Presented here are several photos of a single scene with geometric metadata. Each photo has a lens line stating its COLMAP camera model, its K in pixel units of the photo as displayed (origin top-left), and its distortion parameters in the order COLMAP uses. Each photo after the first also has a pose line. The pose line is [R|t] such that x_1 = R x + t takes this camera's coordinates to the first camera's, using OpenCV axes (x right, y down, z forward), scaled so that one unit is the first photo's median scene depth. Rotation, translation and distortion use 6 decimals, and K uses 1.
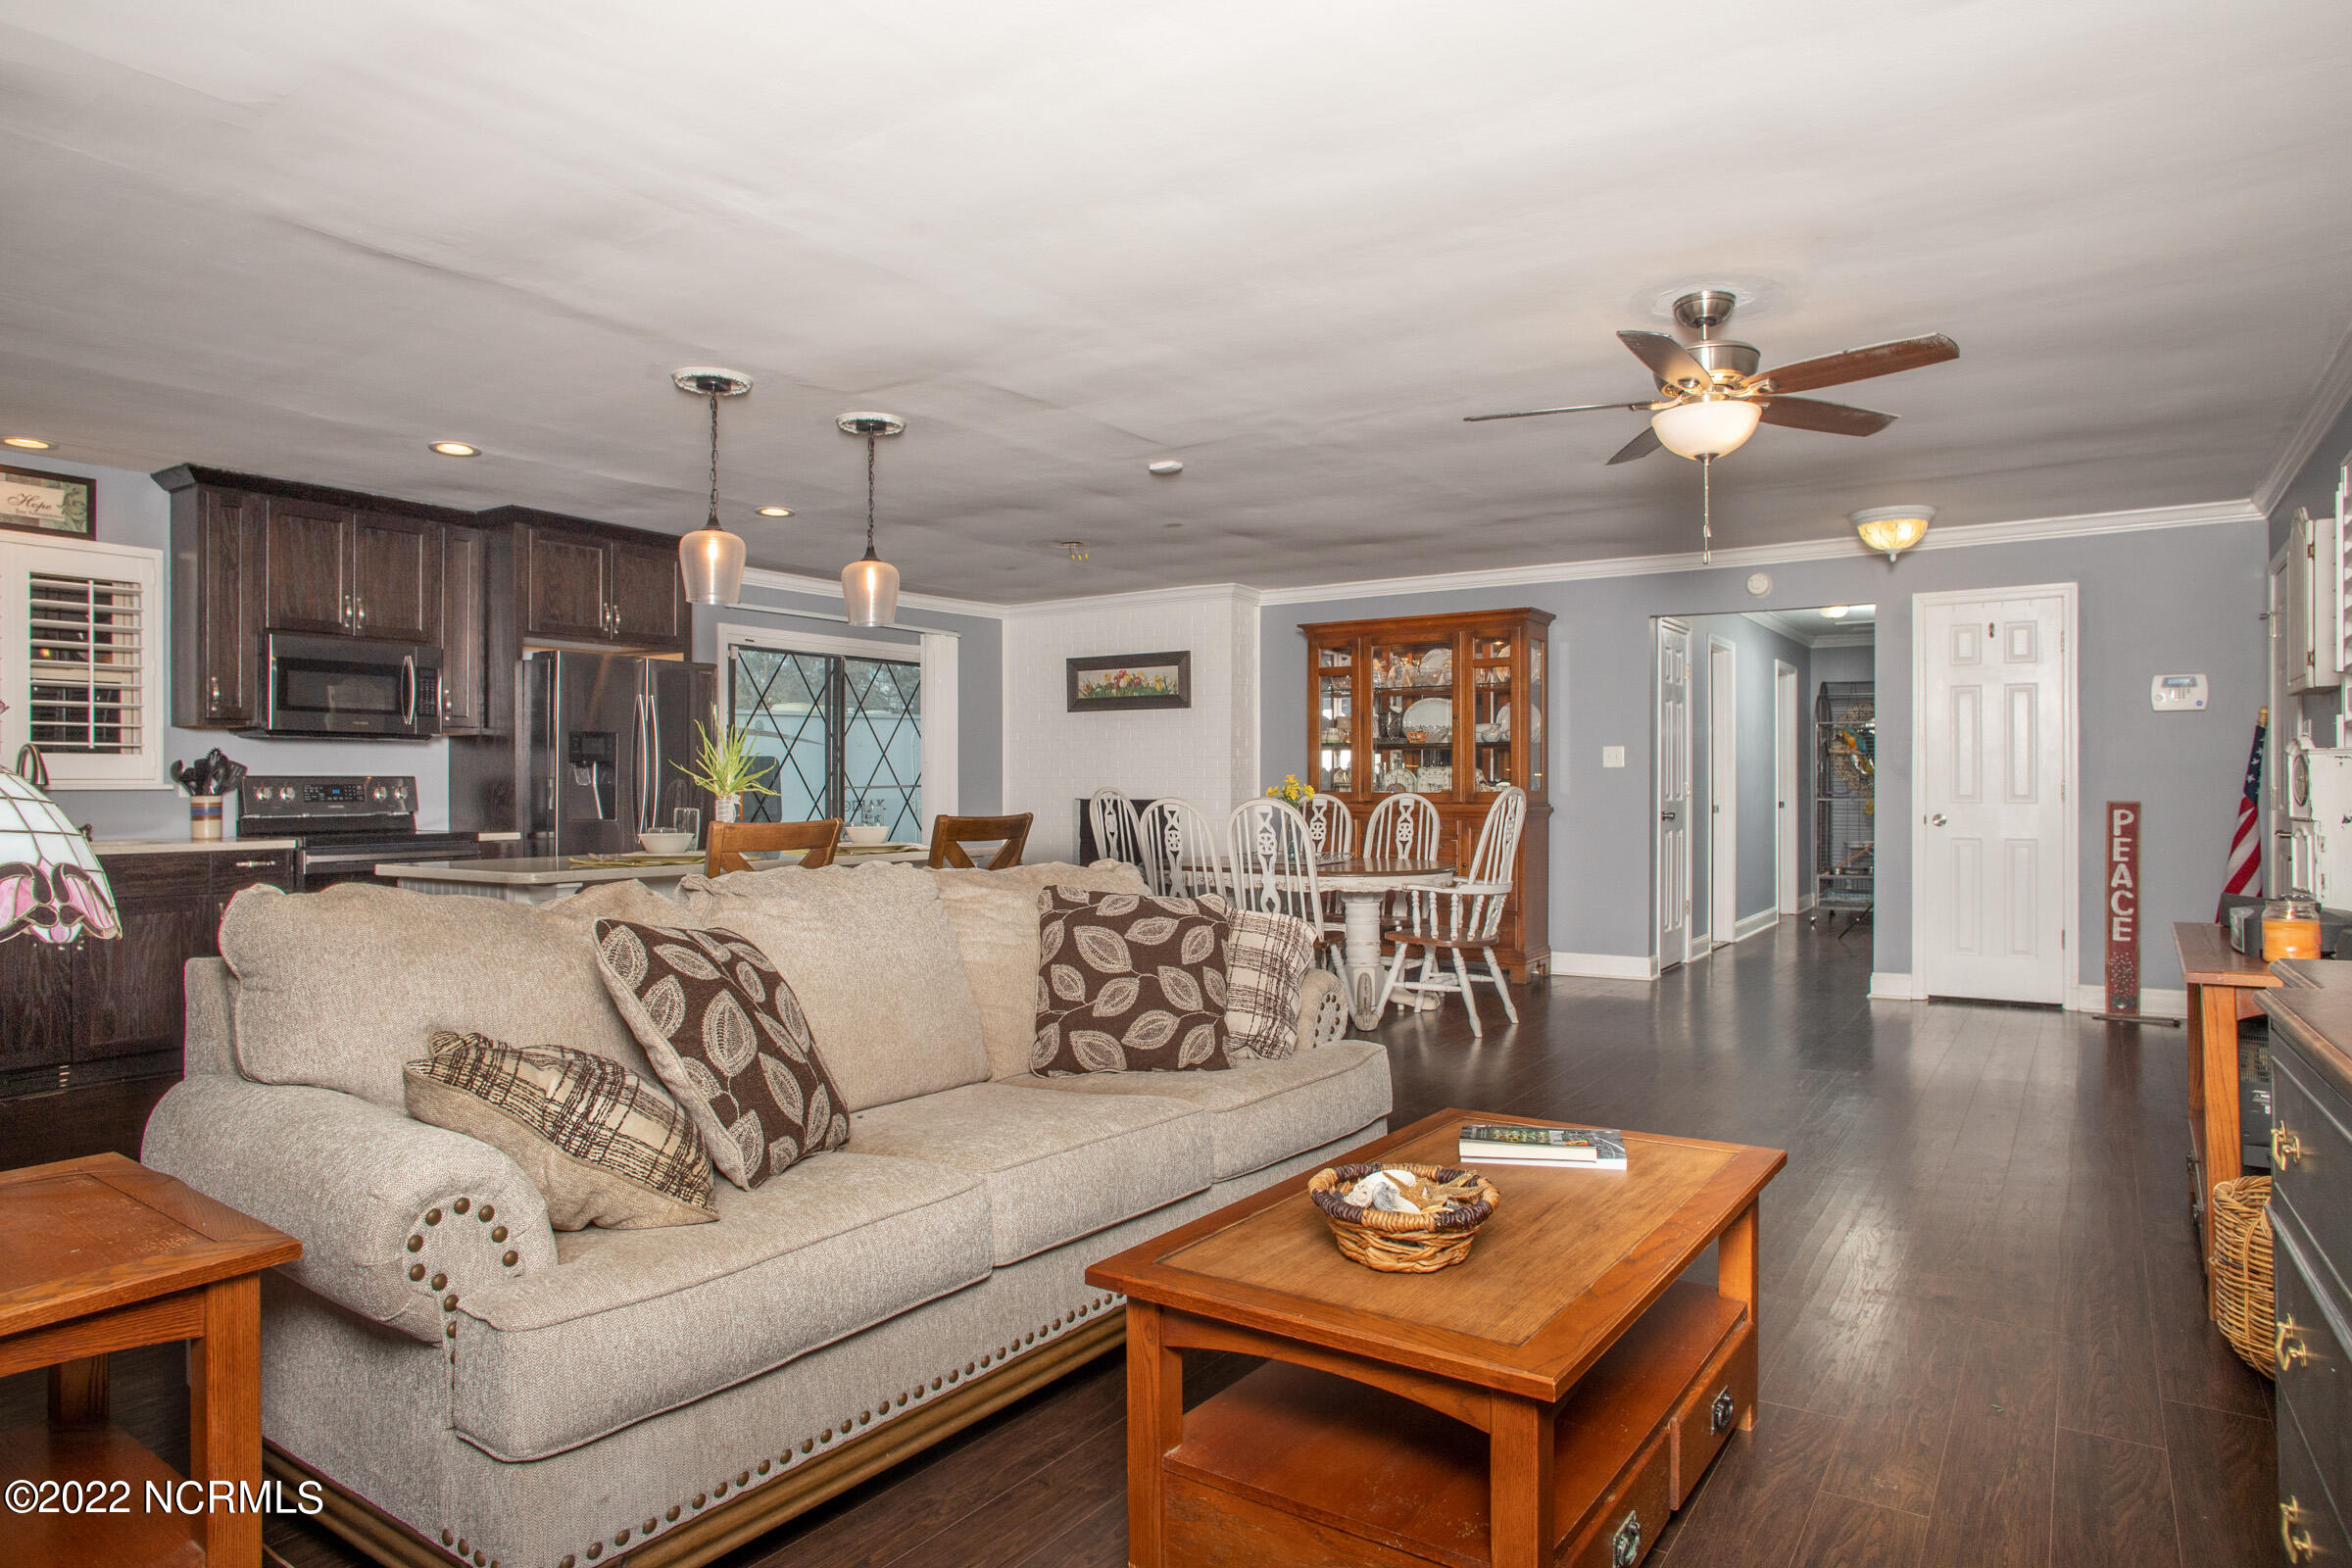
lens RADIAL K [[1384.1, 0, 1183.0], [0, 1384.1, 798.3], [0, 0, 1]] dist [-0.044306, 0.025135]
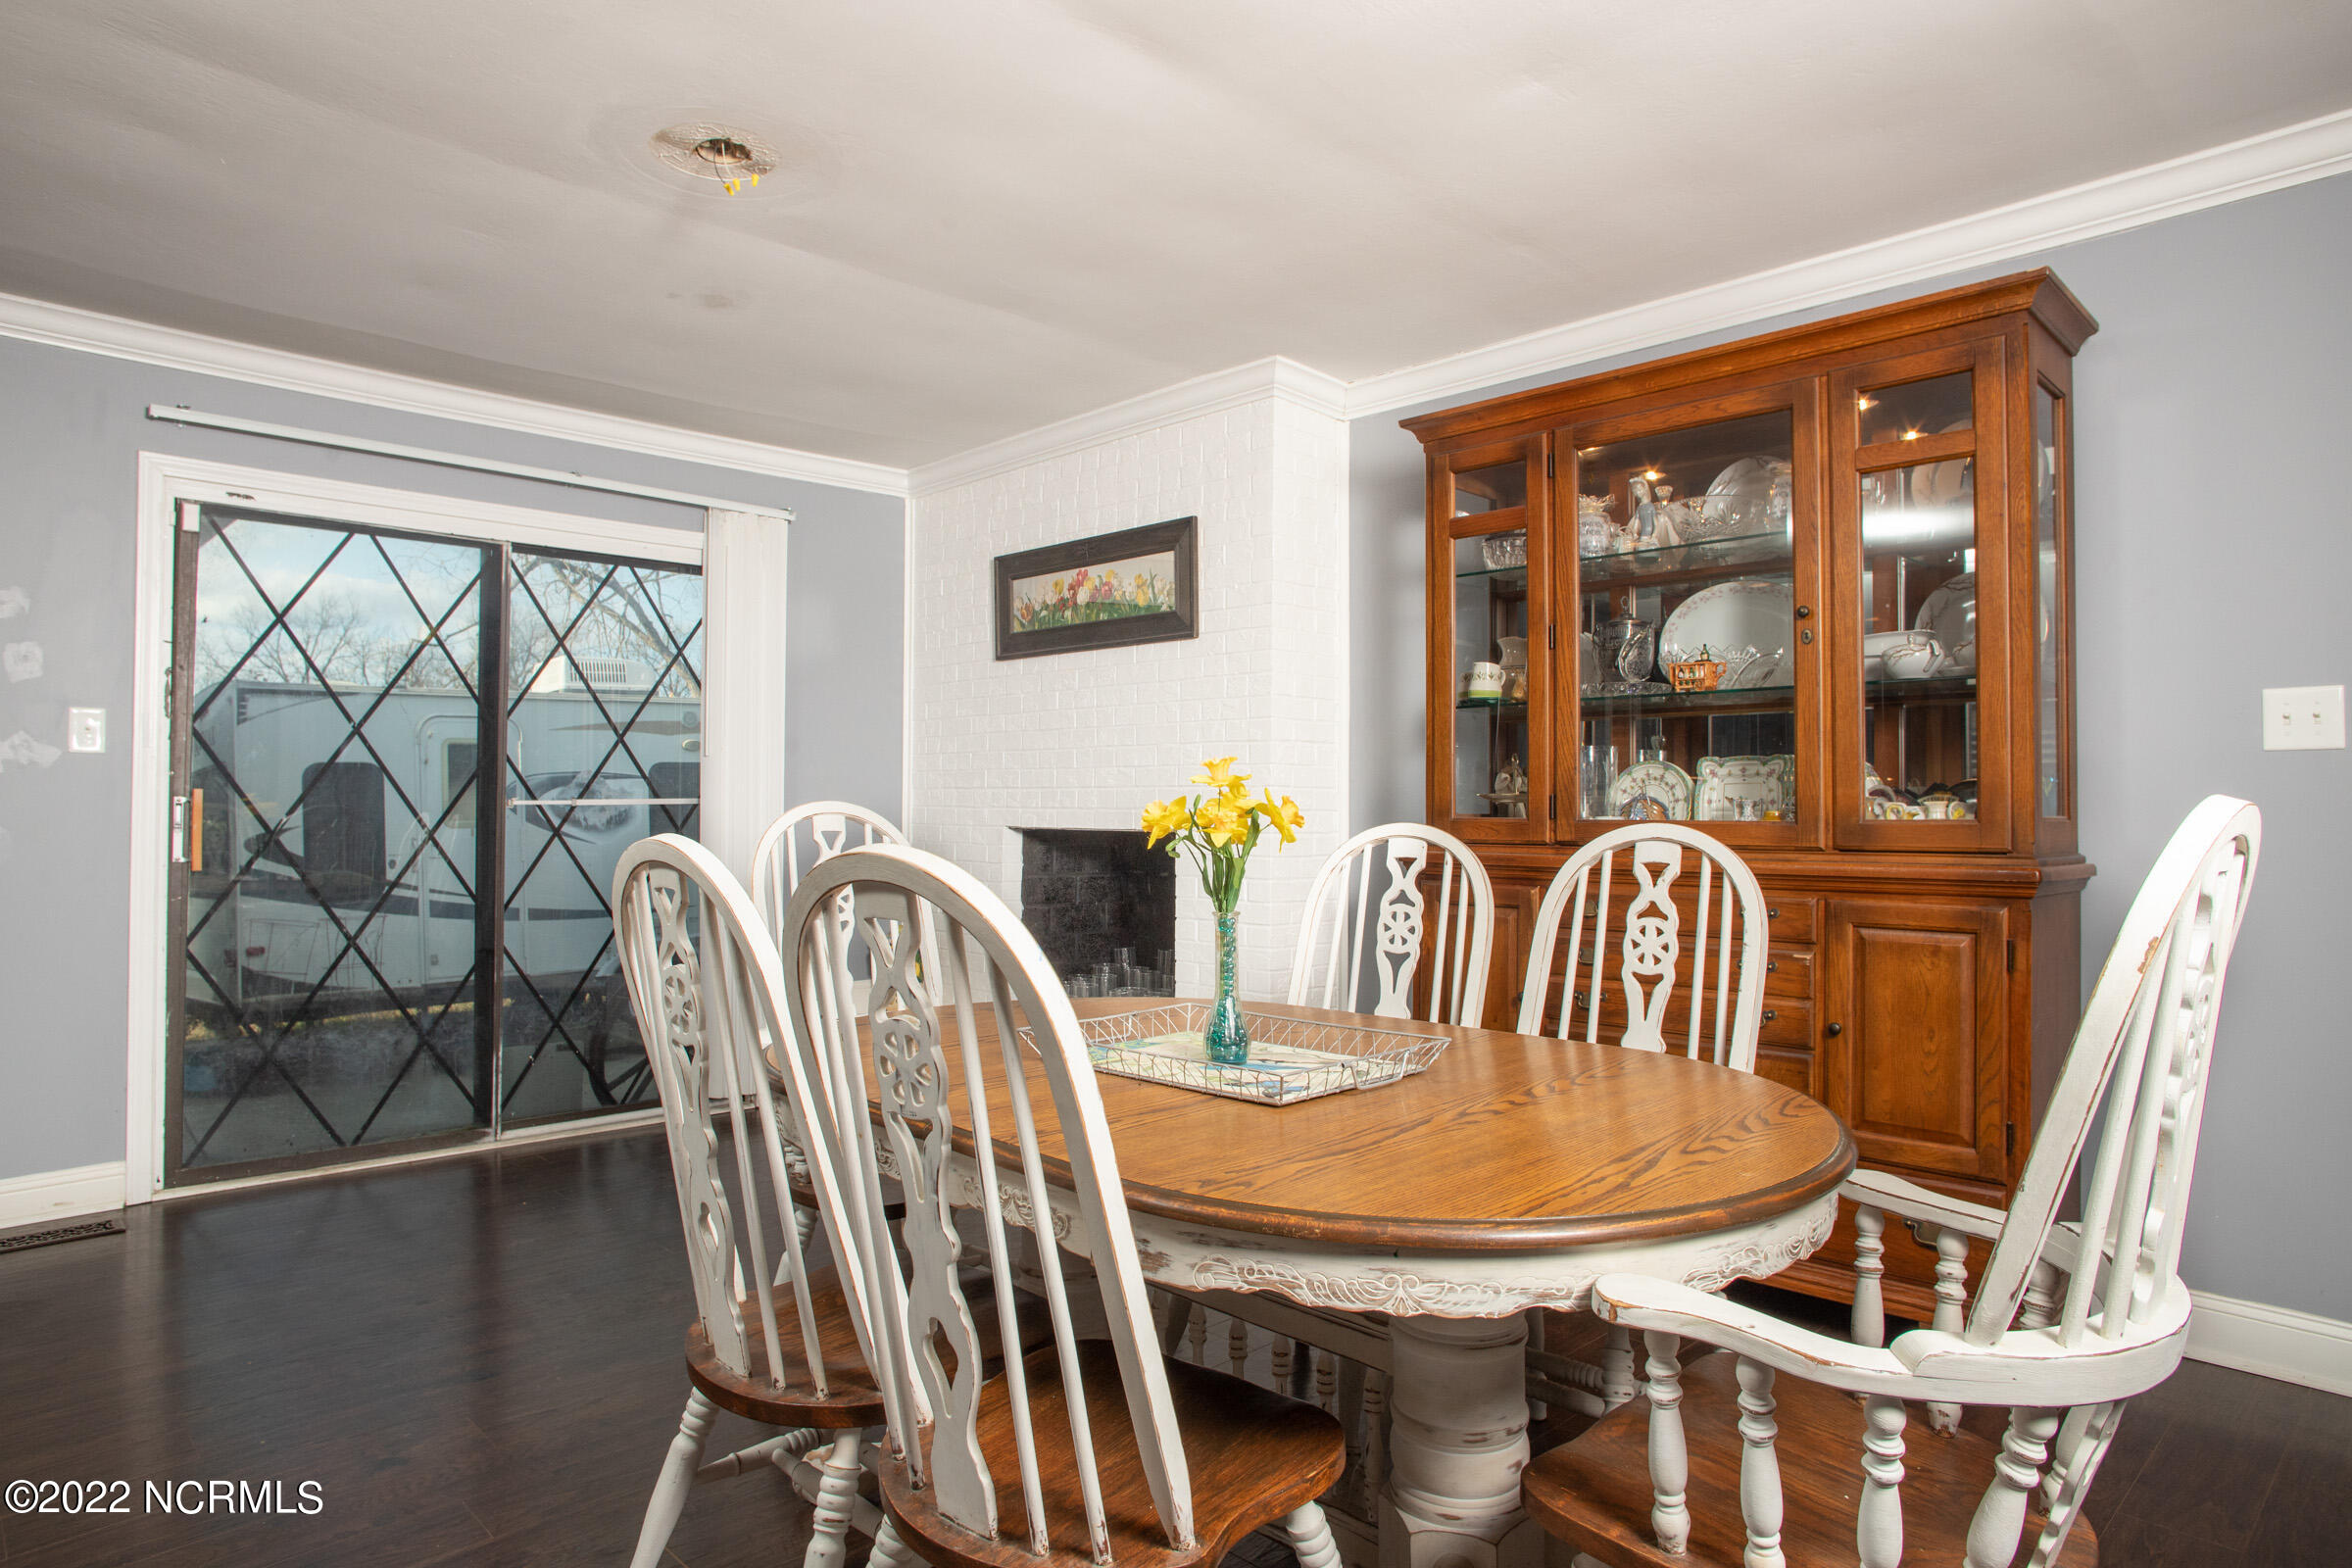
lens RADIAL K [[1384.1, 0, 1180.5], [0, 1384.1, 793.8], [0, 0, 1]] dist [-0.044306, 0.025135]
pose [[0.980398, 0.002908, -0.197005, 0.100157], [-0.006405, 0.999833, -0.017116, -0.003861], [0.196922, 0.018042, 0.980253, 0.573223]]
